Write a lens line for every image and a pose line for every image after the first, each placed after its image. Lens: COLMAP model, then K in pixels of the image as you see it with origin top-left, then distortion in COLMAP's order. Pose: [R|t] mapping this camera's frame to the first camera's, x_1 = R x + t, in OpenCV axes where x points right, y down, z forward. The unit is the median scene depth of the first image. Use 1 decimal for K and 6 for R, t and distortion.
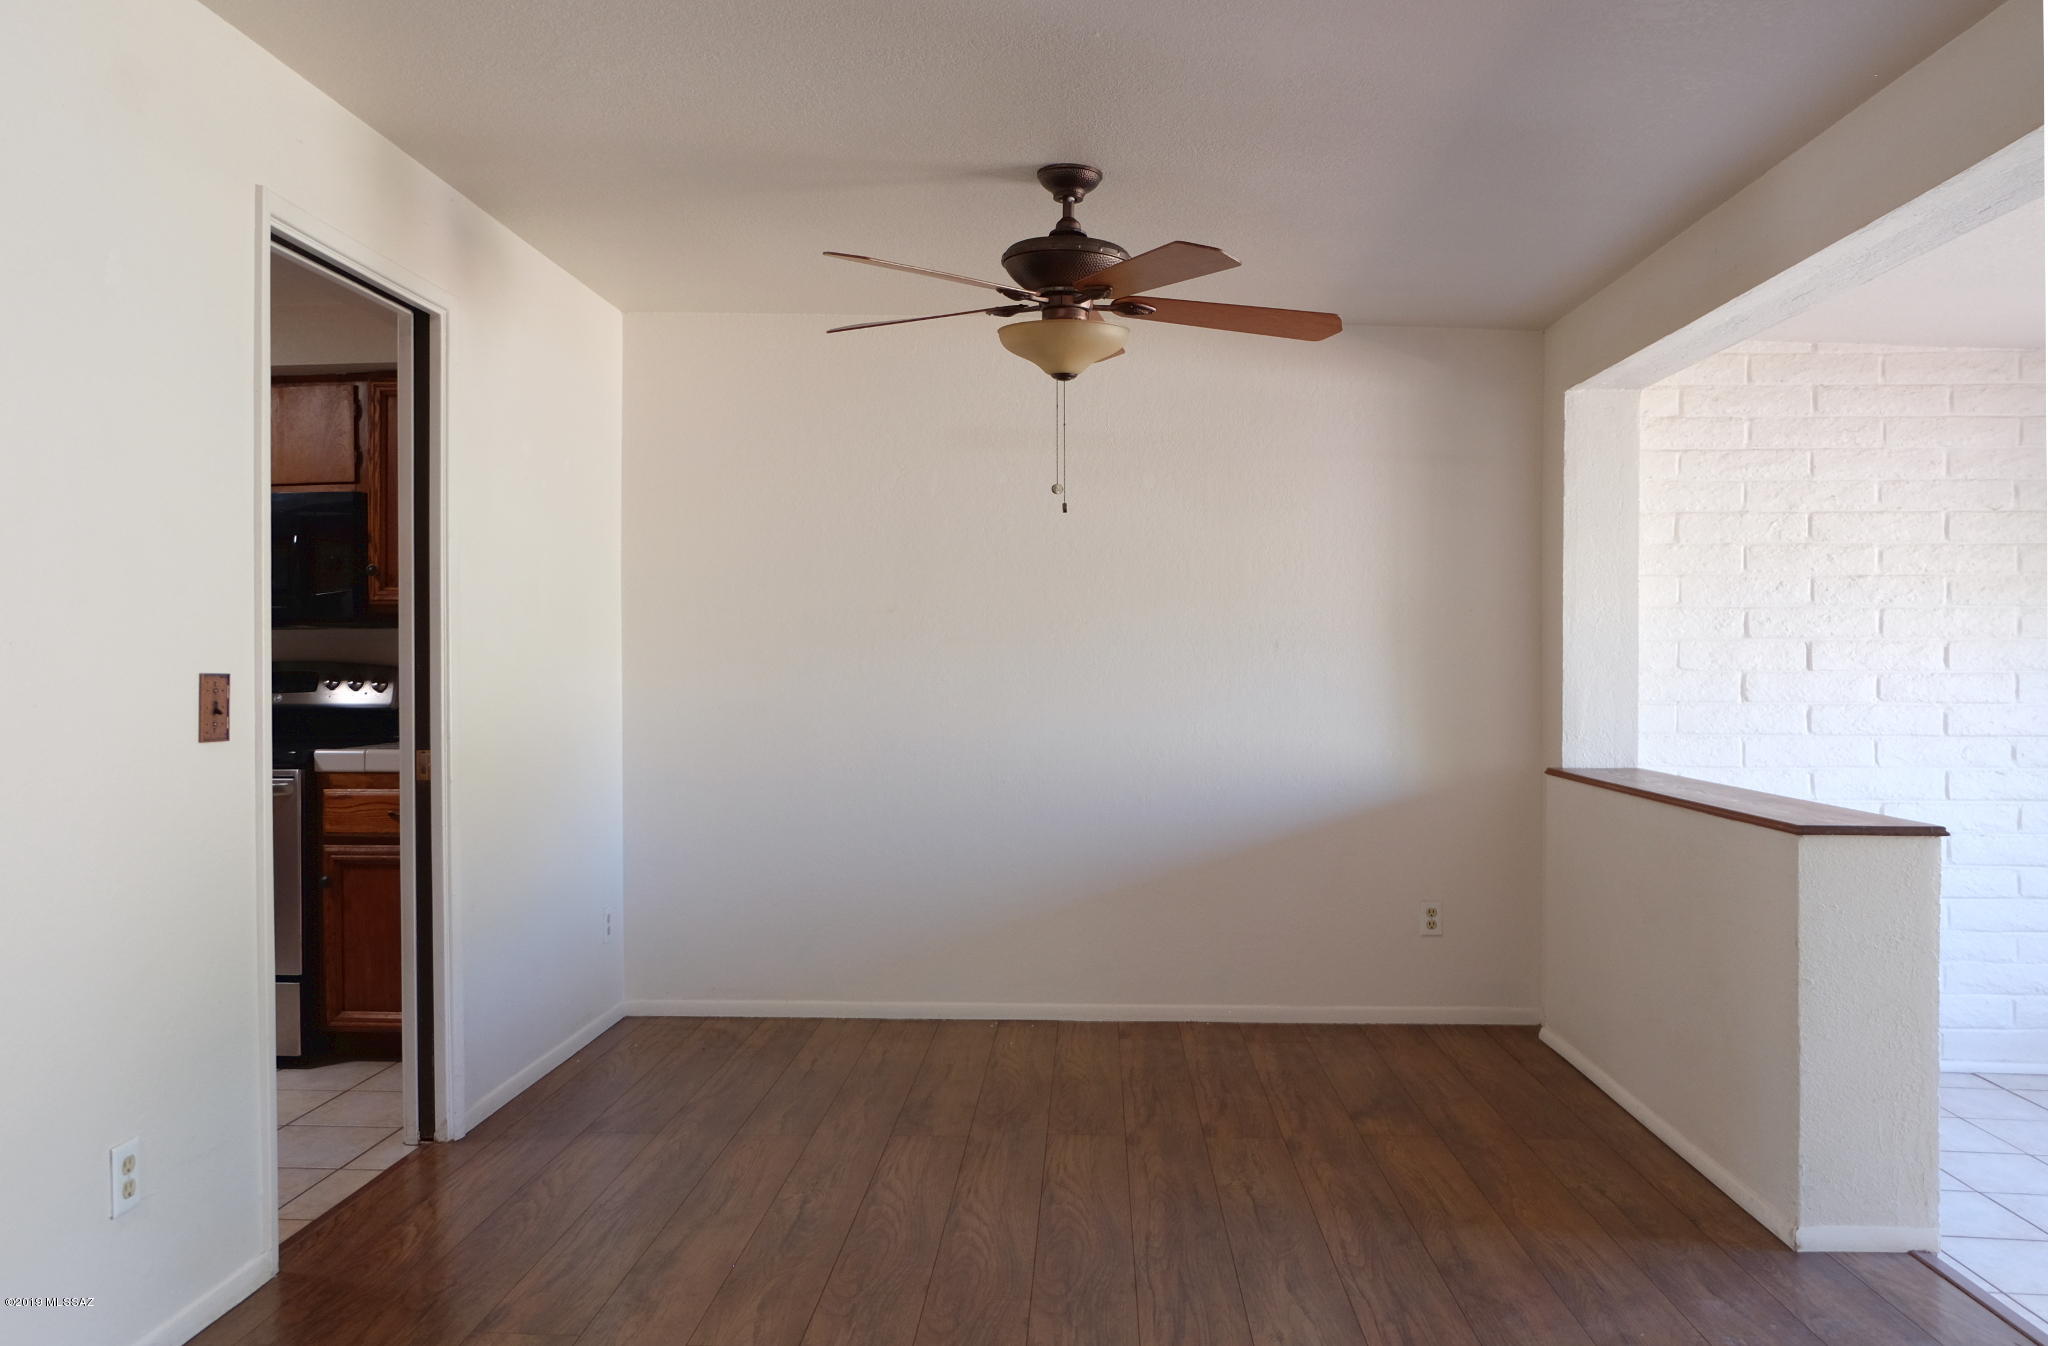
lens RADIAL K [[1426.8, 0, 943.9], [0, 1426.8, 678.2], [0, 0, 1]] dist [-0.051321, 0.046447]
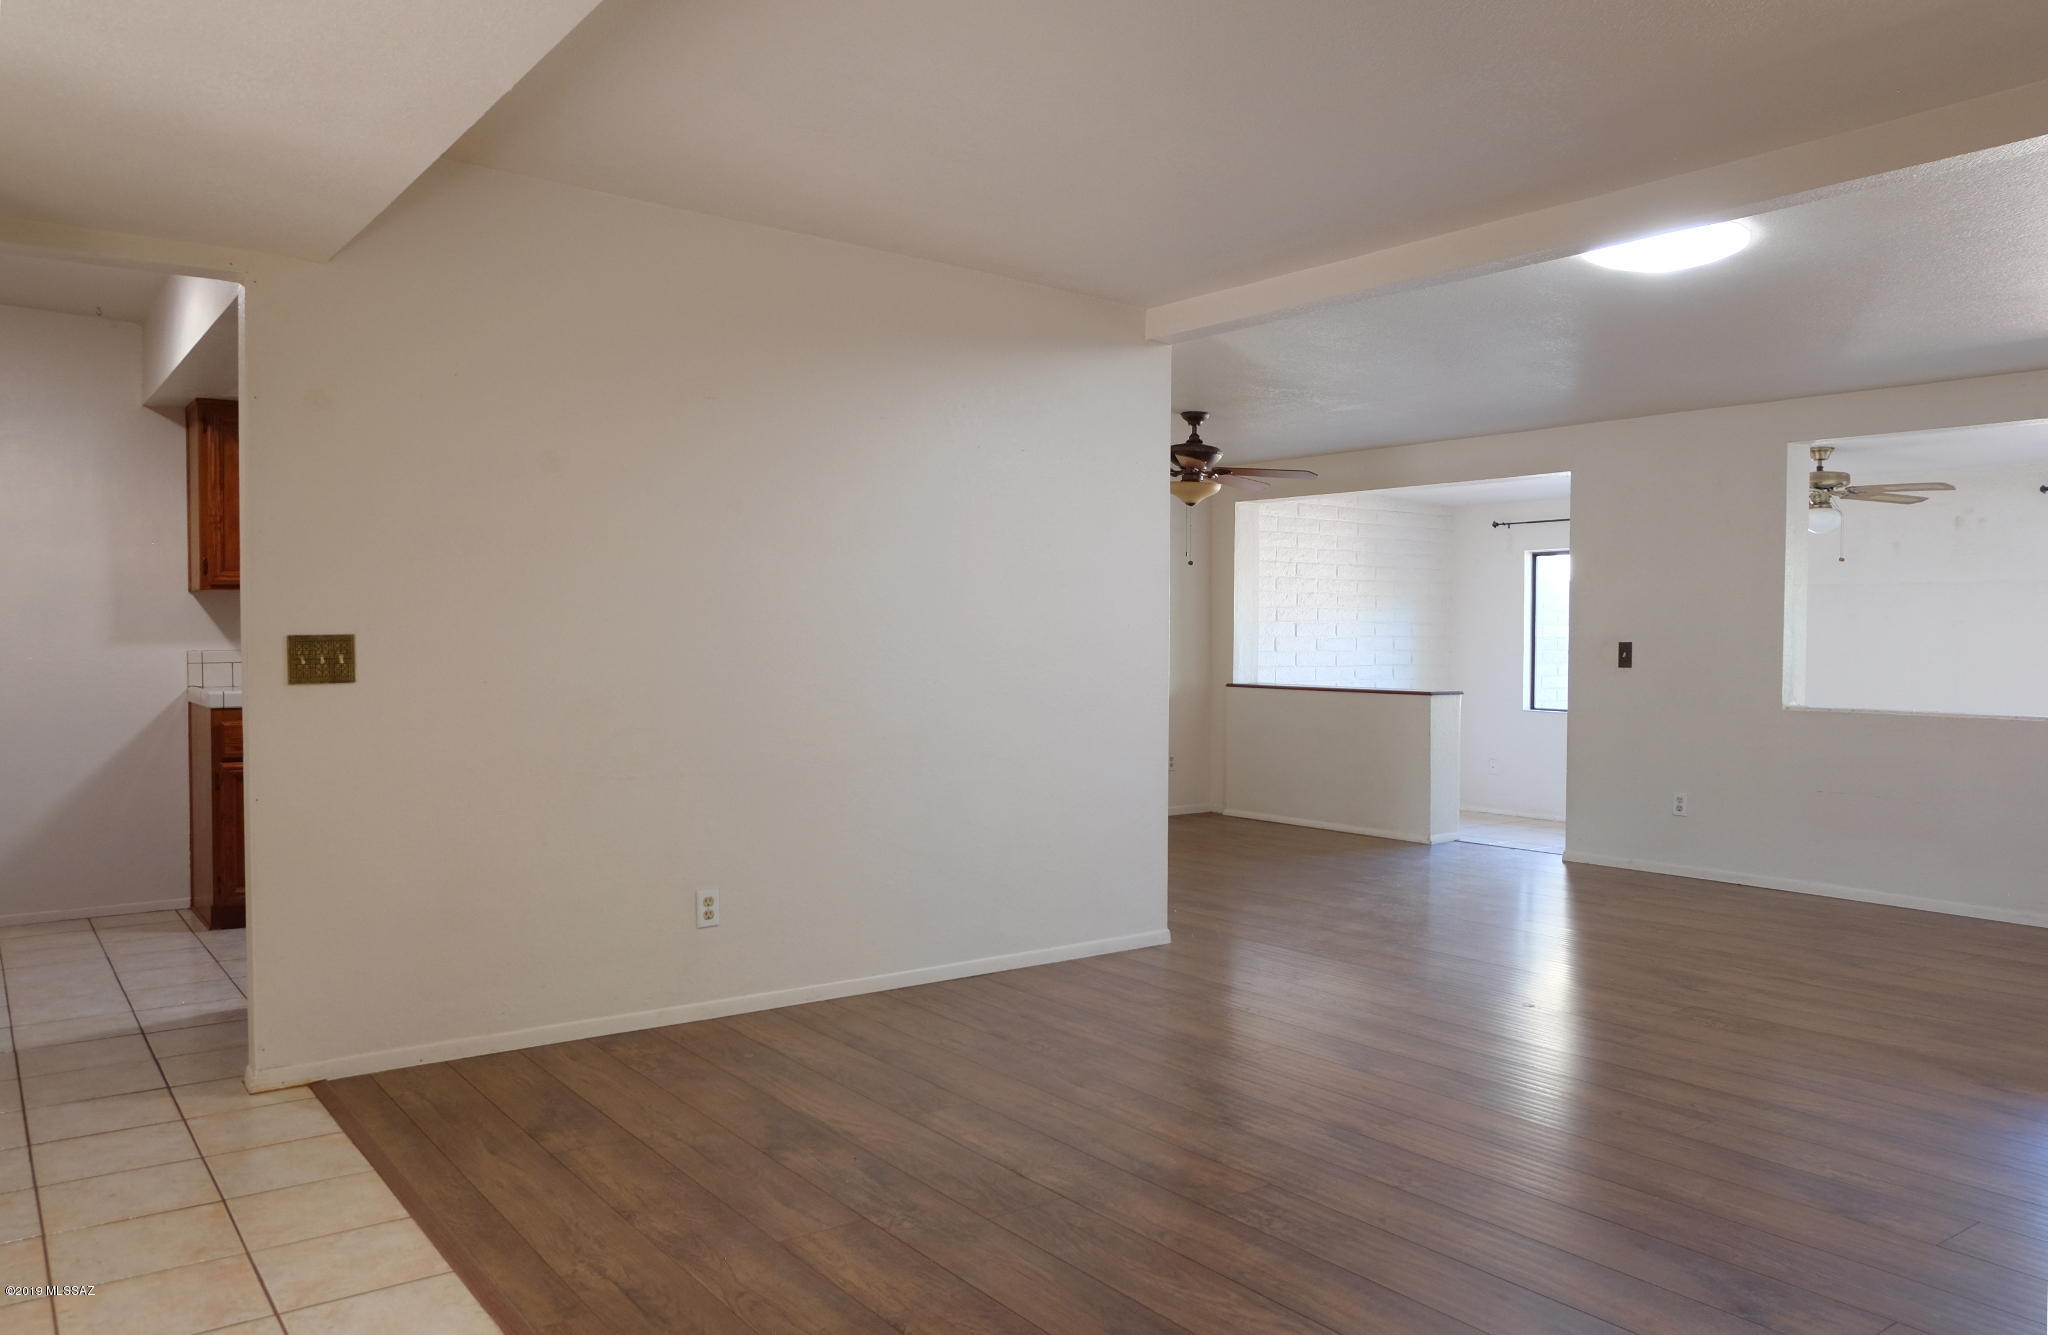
lens RADIAL K [[1496.3, 0, 968.5], [0, 1496.3, 669.6], [0, 0, 1]] dist [0.000489, -0.000283]
pose [[0.762588, -0.011675, 0.646780, -1.383642], [0.002964, 0.999890, 0.014554, 0.011498], [-0.646878, -0.009182, 0.762538, -0.464068]]
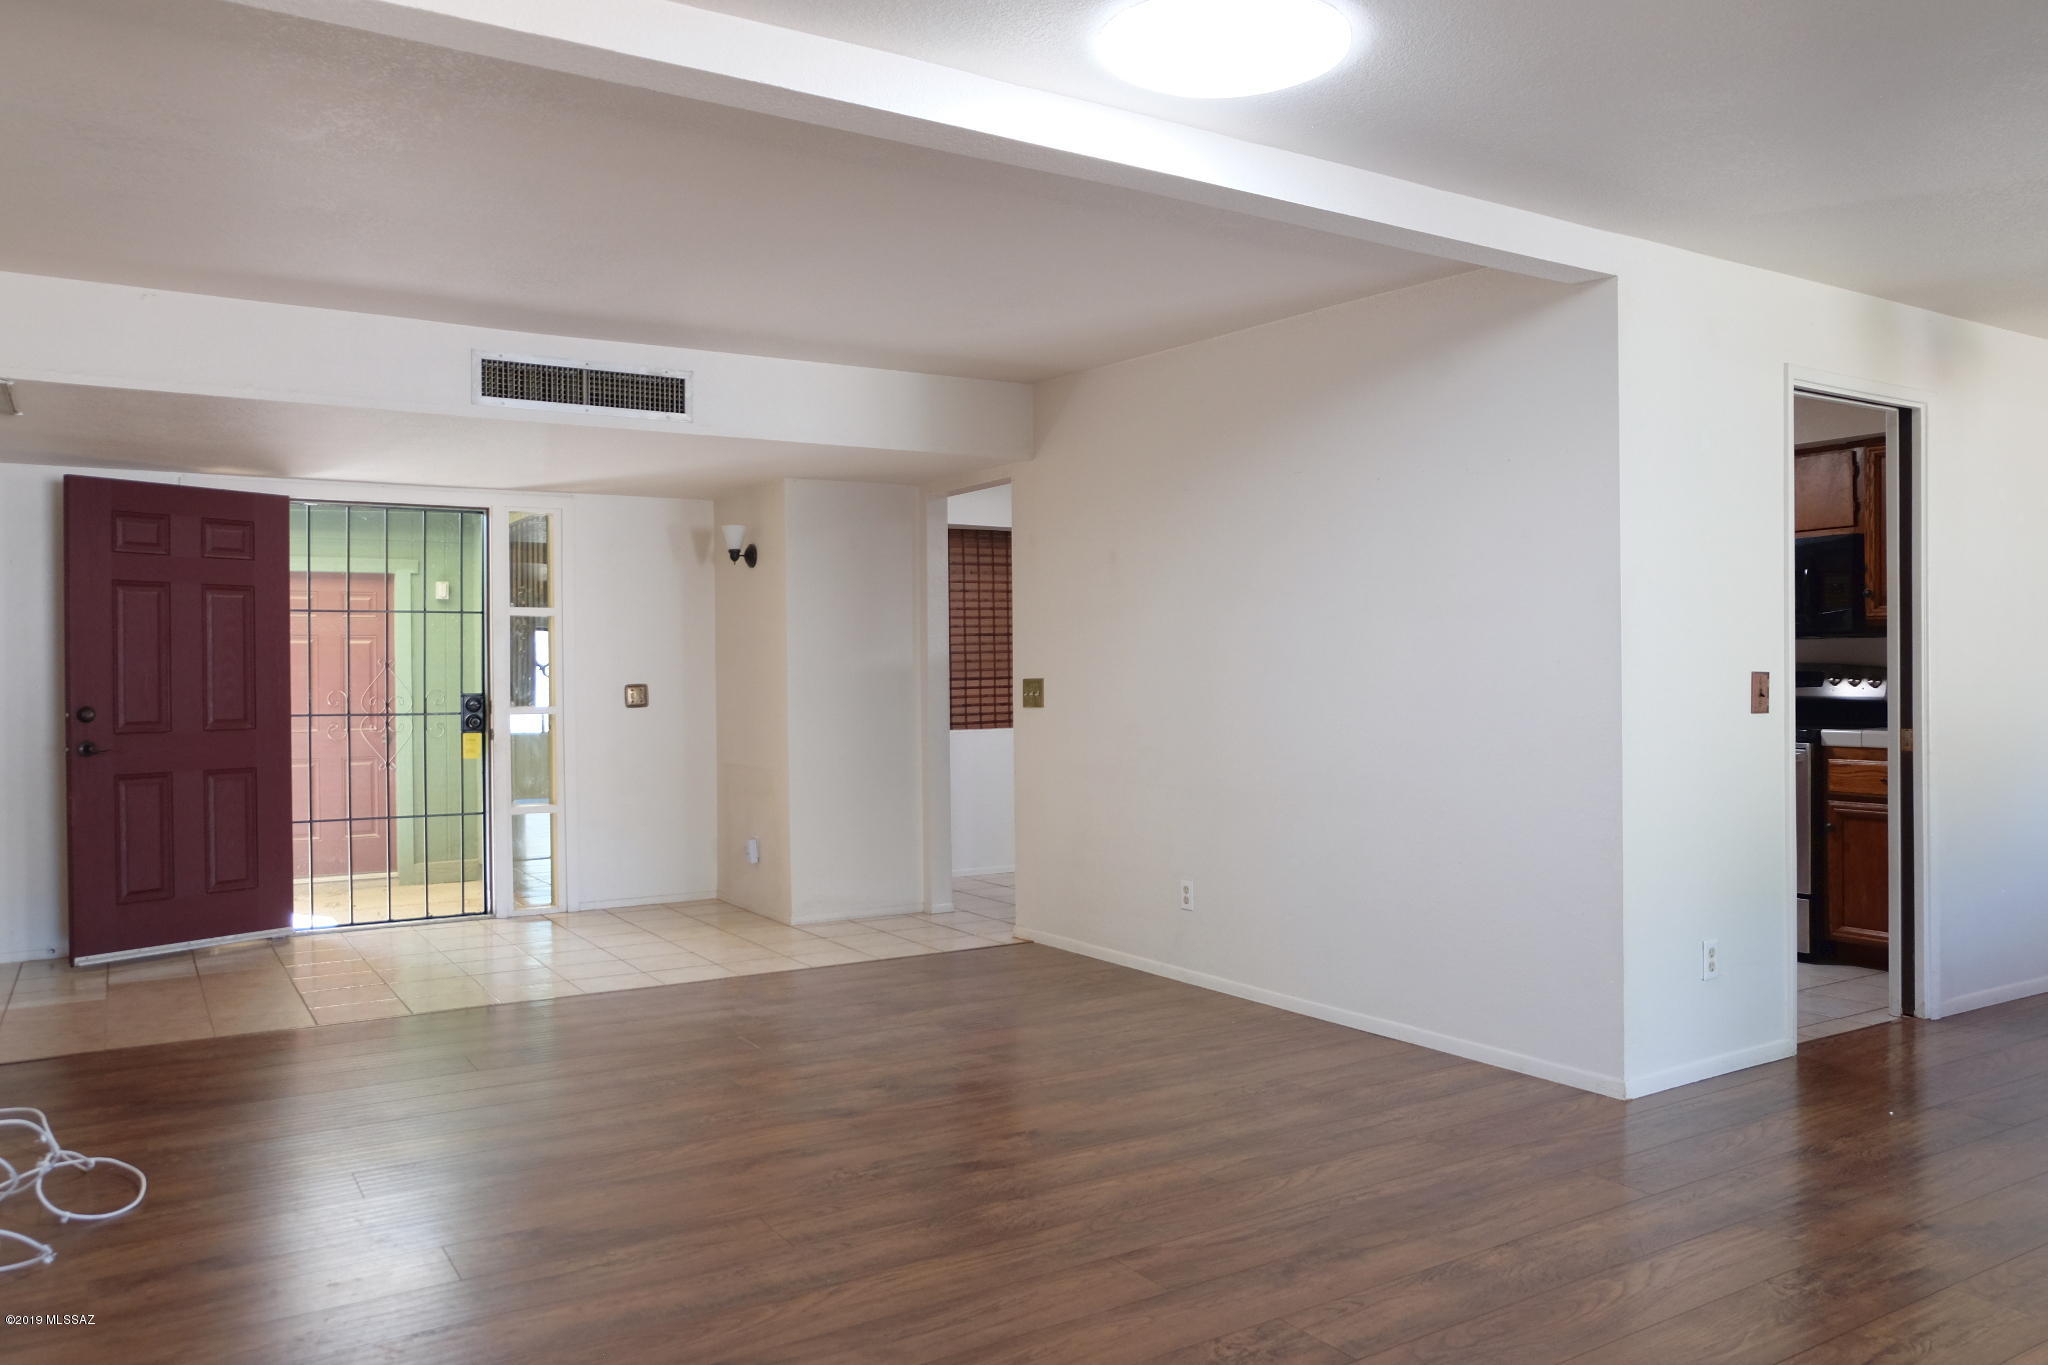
lens RADIAL K [[1461.4, 0, 1015.4], [0, 1461.4, 684.0], [0, 0, 1]] dist [-0.061719, 0.078372]
pose [[0.604064, 0.001963, -0.796933, 0.187165], [-0.000646, 0.999998, 0.001973, 0.005217], [0.796935, -0.000677, 0.604064, -0.441645]]
